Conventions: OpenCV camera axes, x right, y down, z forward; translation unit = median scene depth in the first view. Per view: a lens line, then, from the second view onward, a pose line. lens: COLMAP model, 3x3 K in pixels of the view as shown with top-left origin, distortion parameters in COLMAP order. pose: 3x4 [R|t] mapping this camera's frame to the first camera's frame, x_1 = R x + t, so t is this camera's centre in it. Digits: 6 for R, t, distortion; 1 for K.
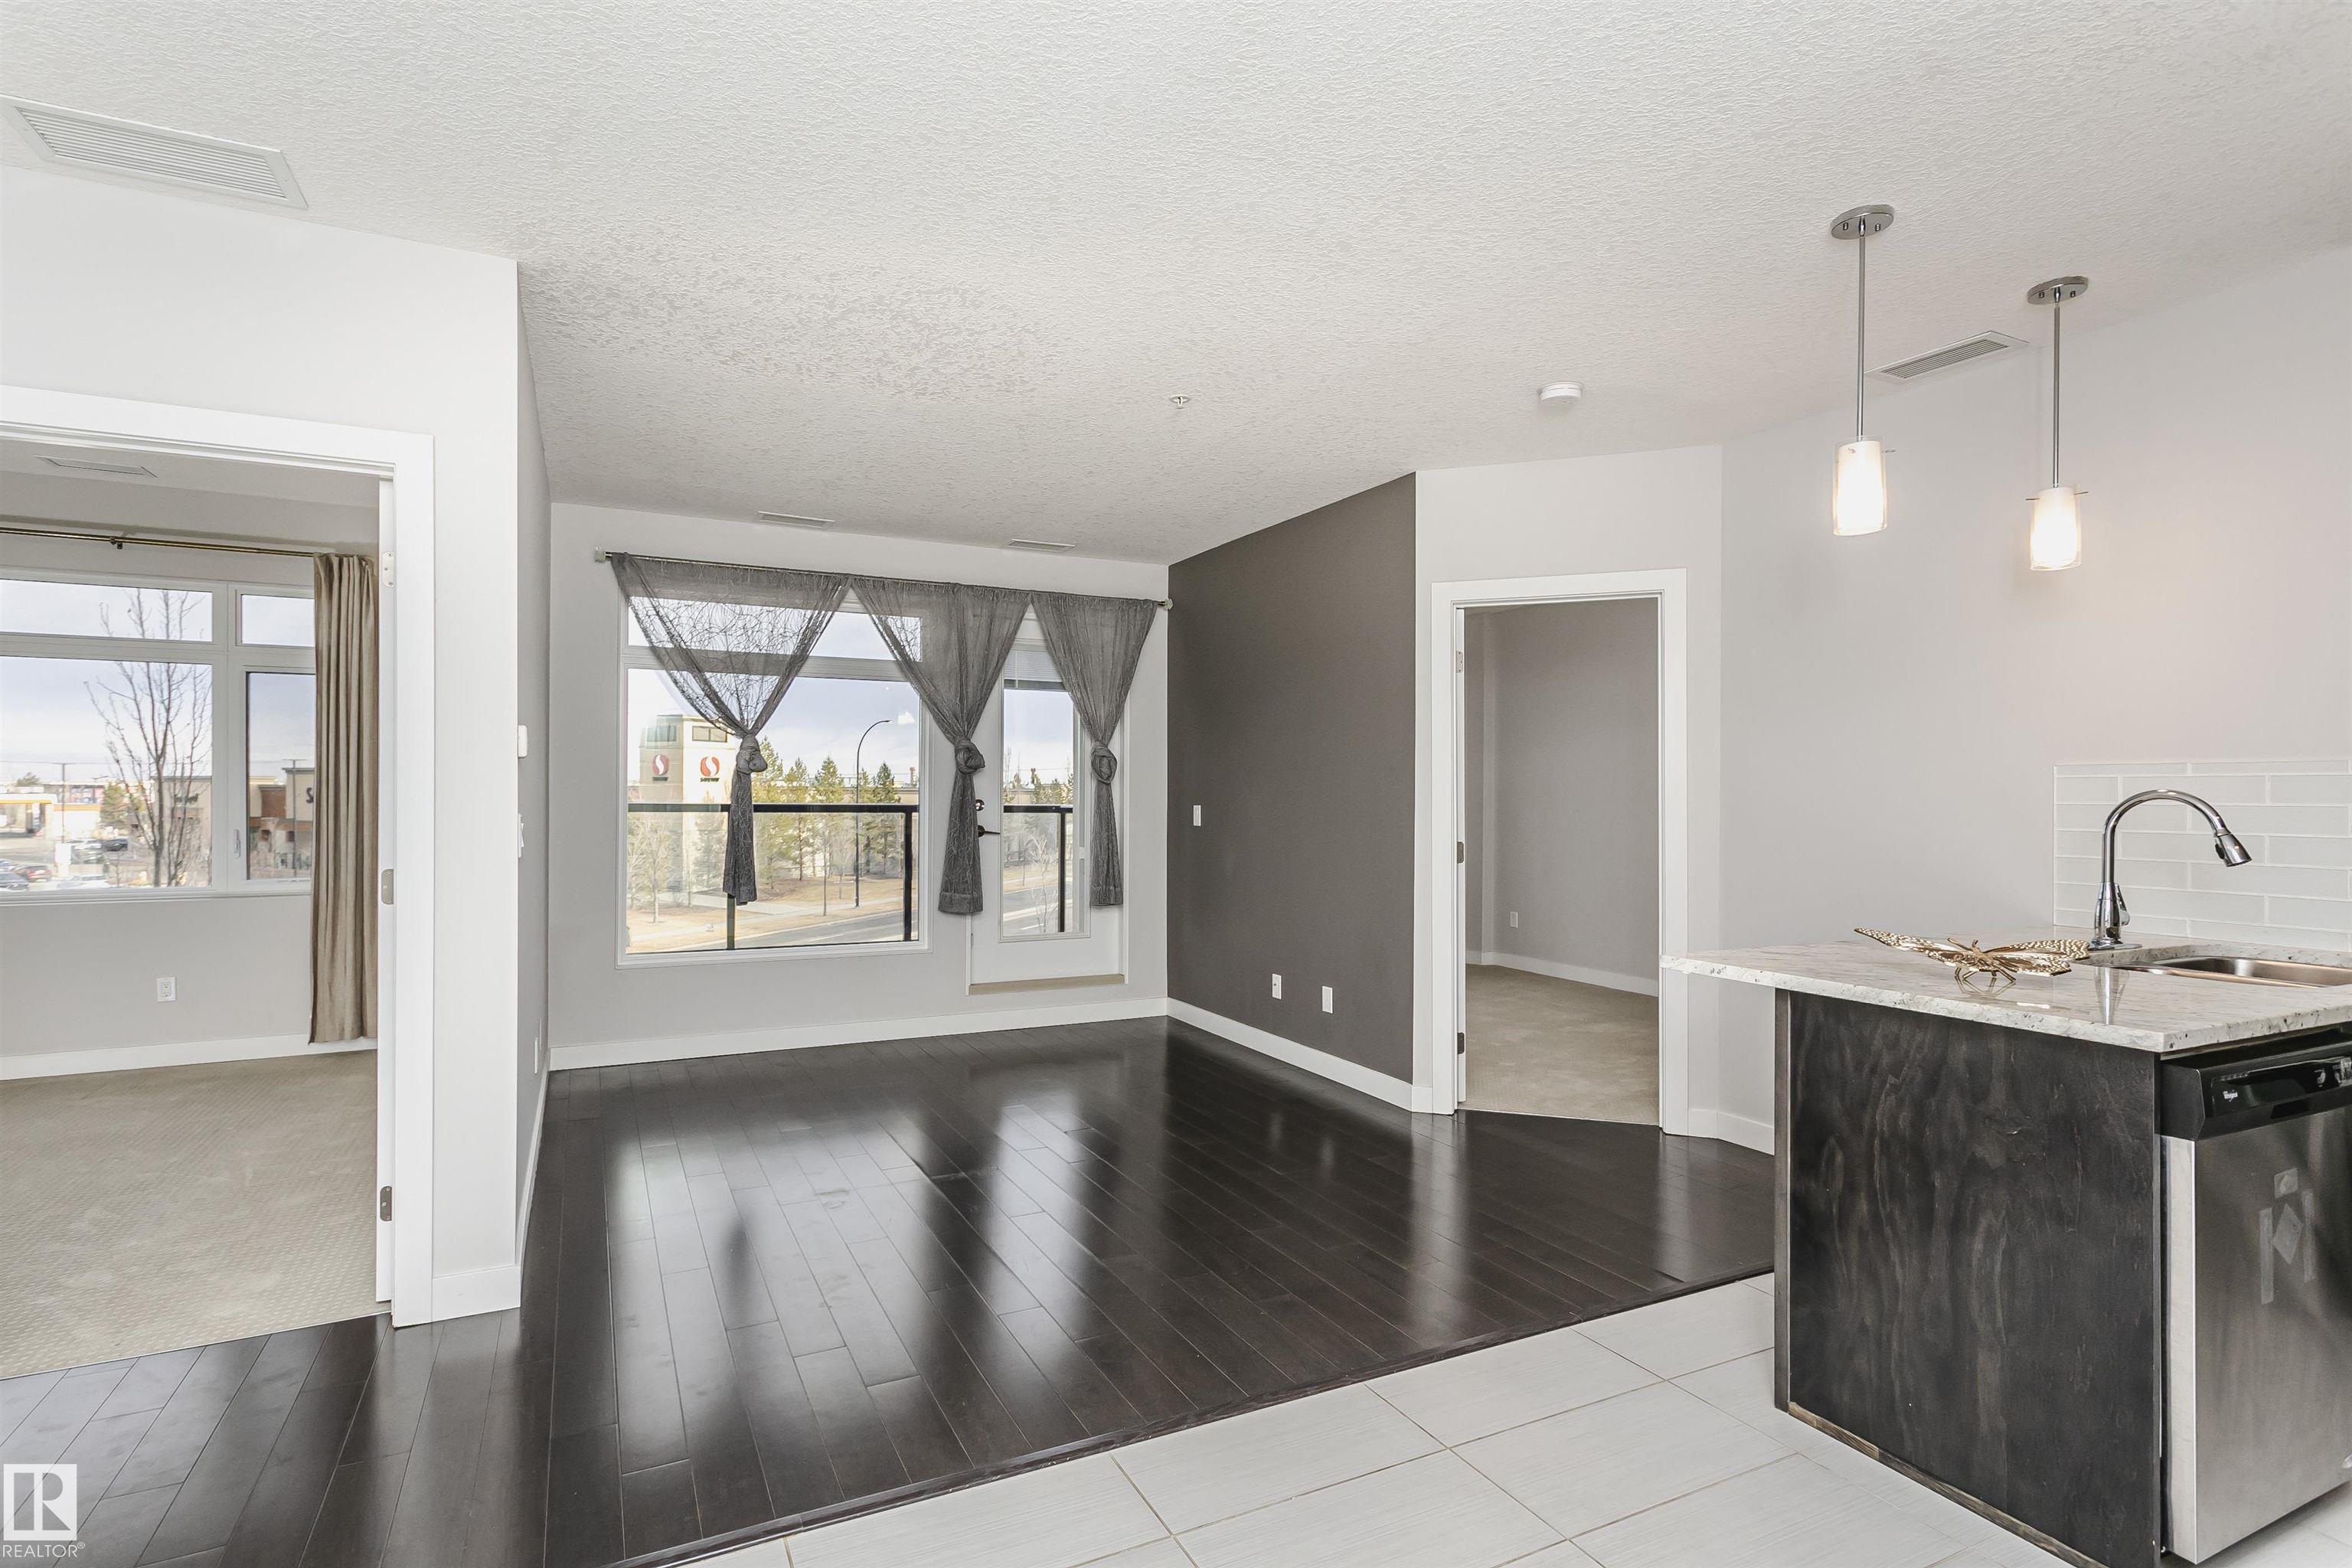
lens RADIAL K [[1133.2, 0, 1120.5], [0, 1133.2, 788.3], [0, 0, 1]] dist [0.010154, -0.002066]
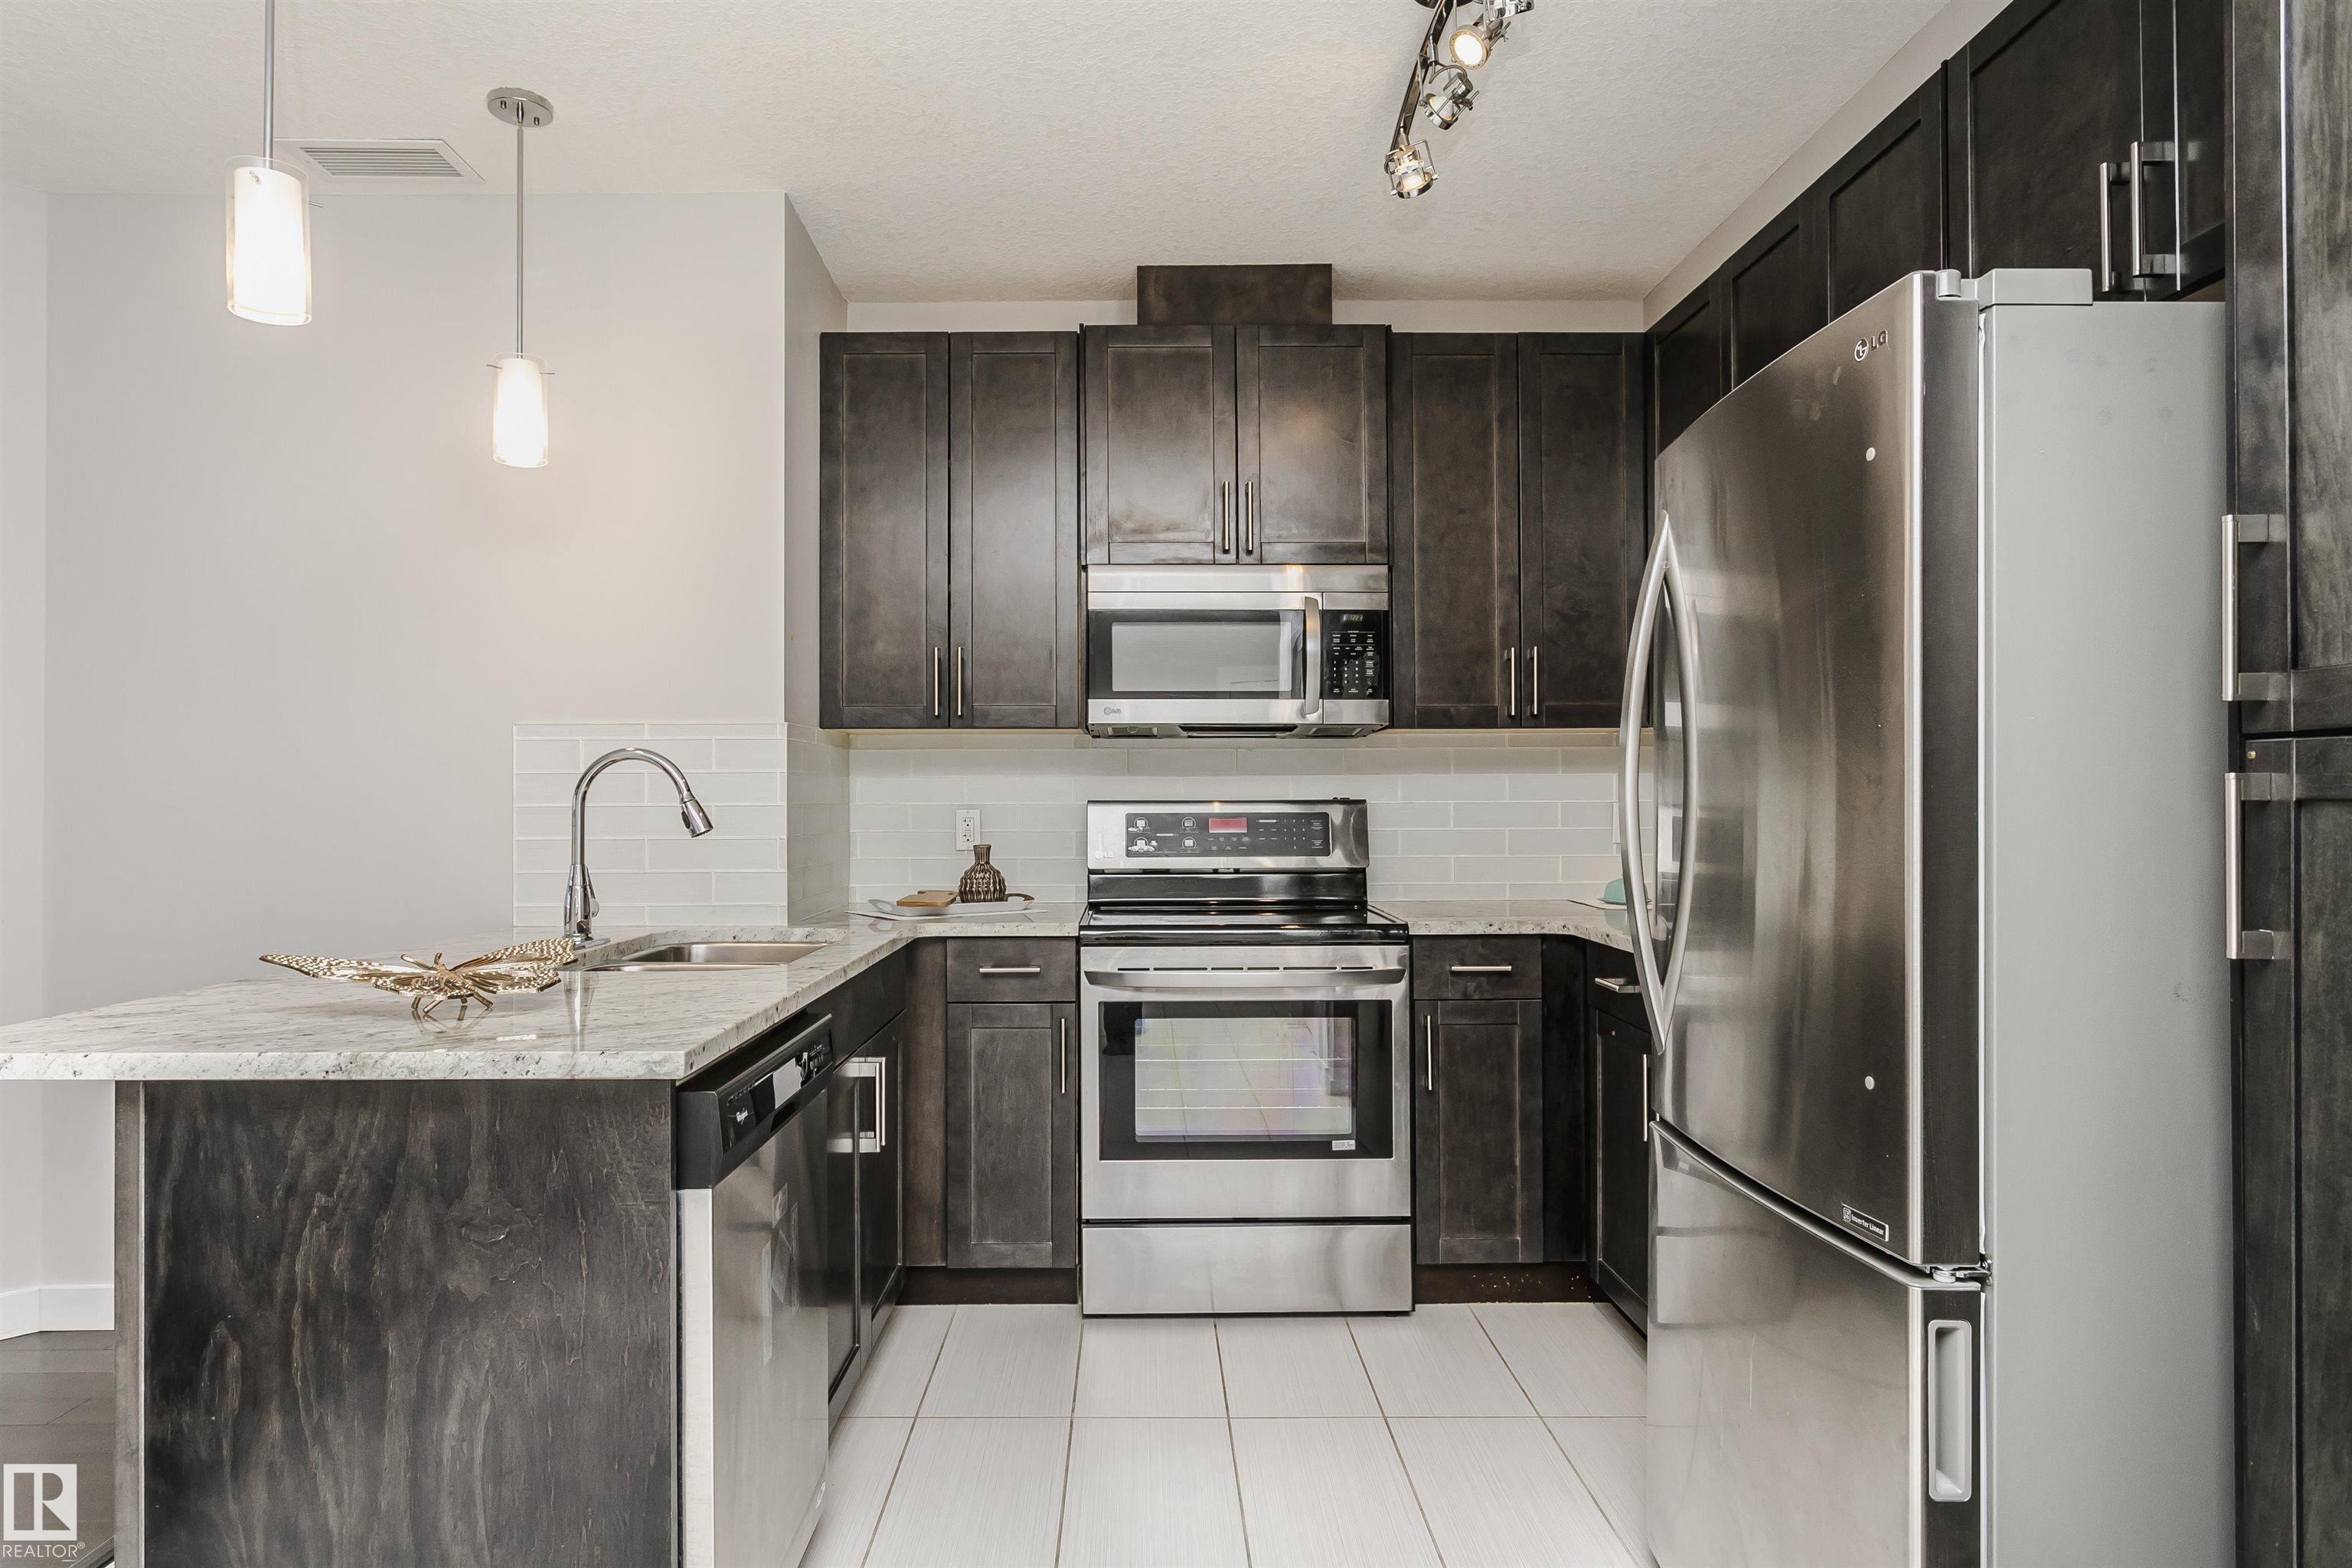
lens RADIAL K [[1407.3, 0, 1185.9], [0, 1407.3, 784.8], [0, 0, 1]] dist [-0.013999, 0.006754]
pose [[0.404934, 0.001066, 0.914345, 0.182174], [0.003174, 0.999992, -0.002571, 0.039456], [-0.914340, 0.003944, 0.404927, 0.276207]]
